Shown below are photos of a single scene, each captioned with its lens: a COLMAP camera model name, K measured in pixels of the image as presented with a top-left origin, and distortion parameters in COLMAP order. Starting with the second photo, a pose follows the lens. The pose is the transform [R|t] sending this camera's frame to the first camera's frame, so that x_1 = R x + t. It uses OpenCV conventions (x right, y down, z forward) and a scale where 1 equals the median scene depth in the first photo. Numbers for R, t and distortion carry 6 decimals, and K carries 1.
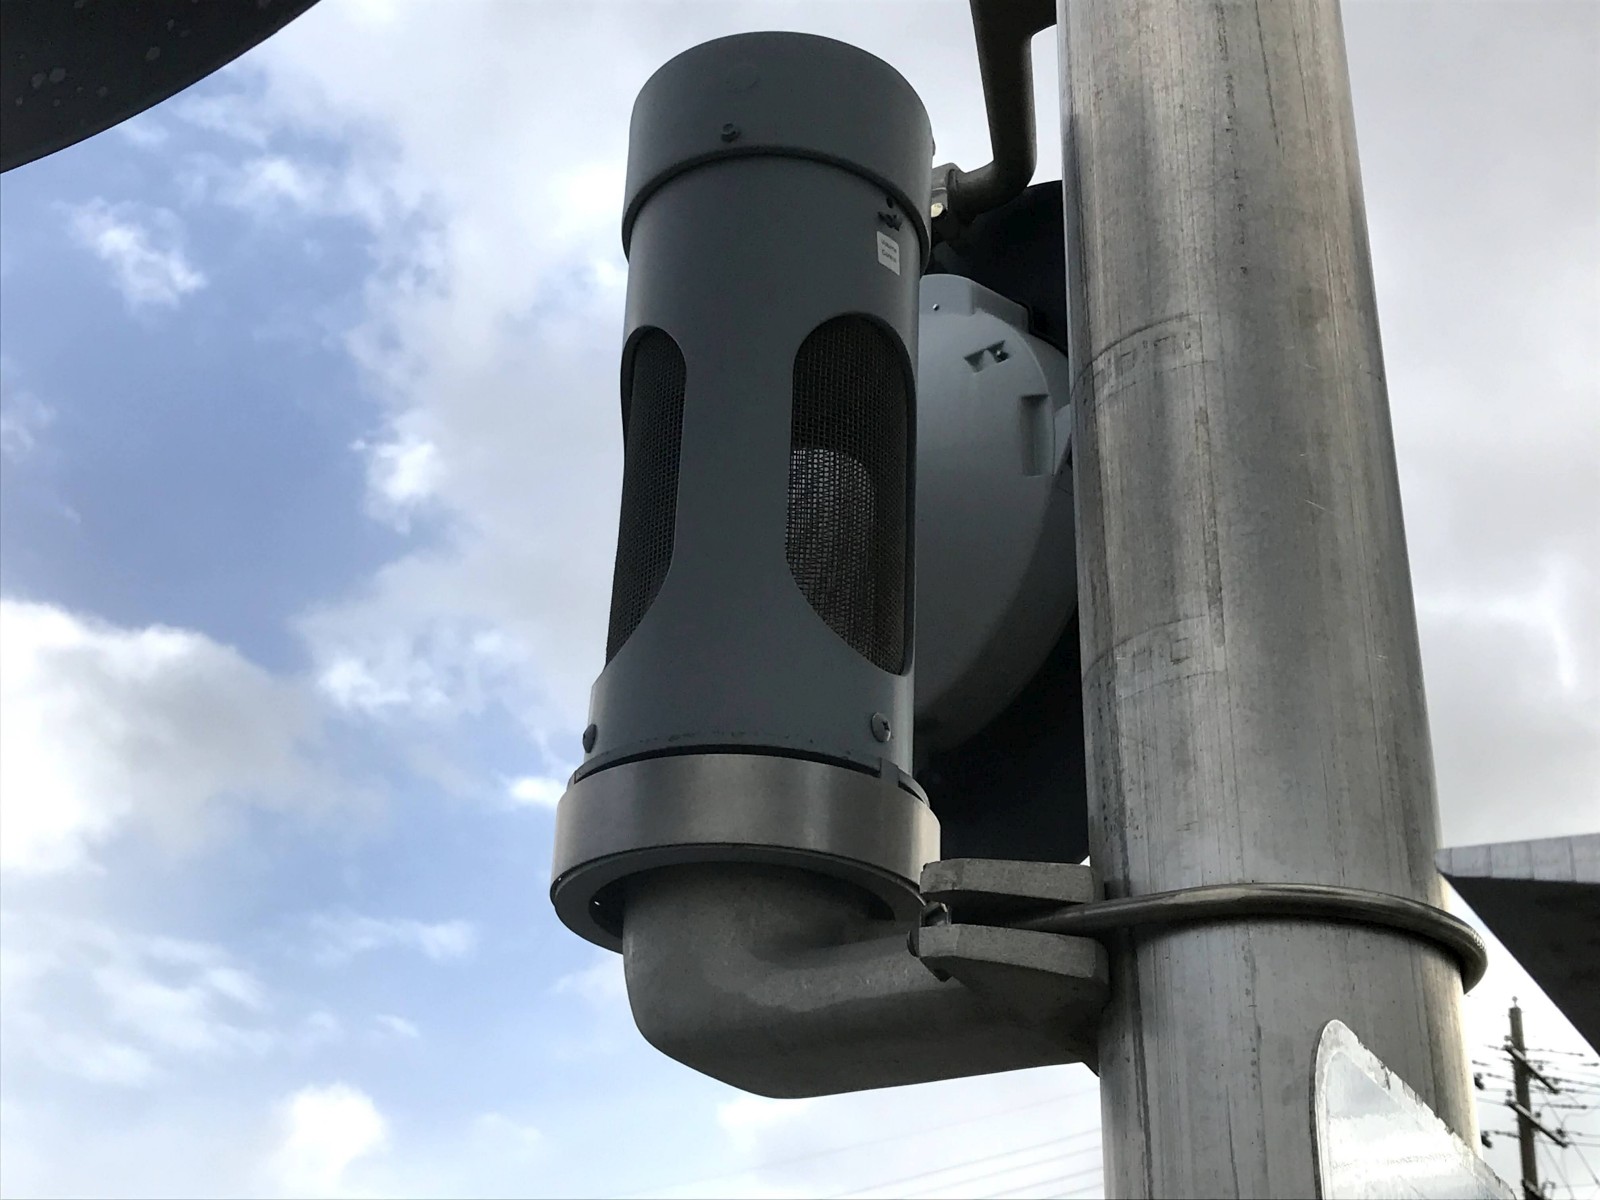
lens RADIAL K [[2166.3, 0, 800.0], [0, 2166.3, 600.0], [0, 0, 1]] dist [0.133419, -0.552810]
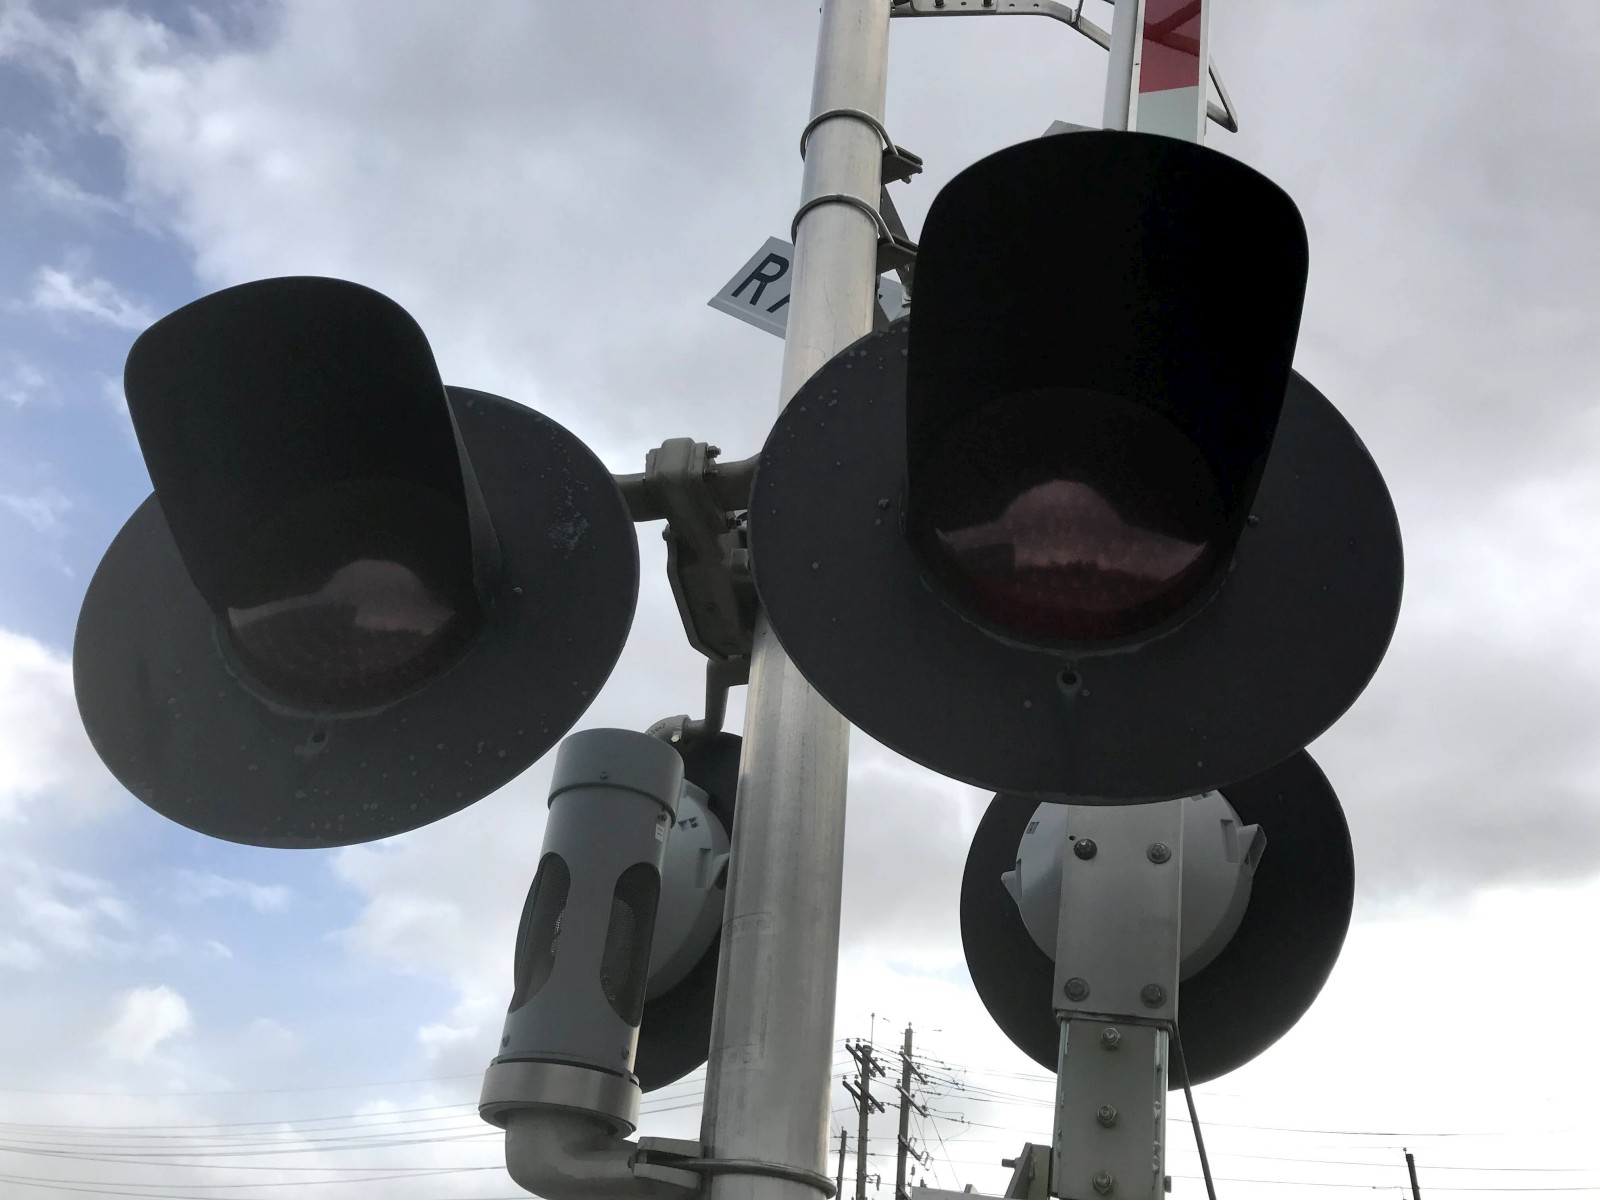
lens RADIAL K [[1317.3, 0, 807.3], [0, 1317.3, 575.5], [0, 0, 1]] dist [0.019946, -0.005817]
pose [[0.966046, 0.180314, 0.185048, -0.094664], [-0.158484, 0.979190, -0.126770, -0.212291], [-0.204056, 0.093138, 0.974519, -0.385806]]
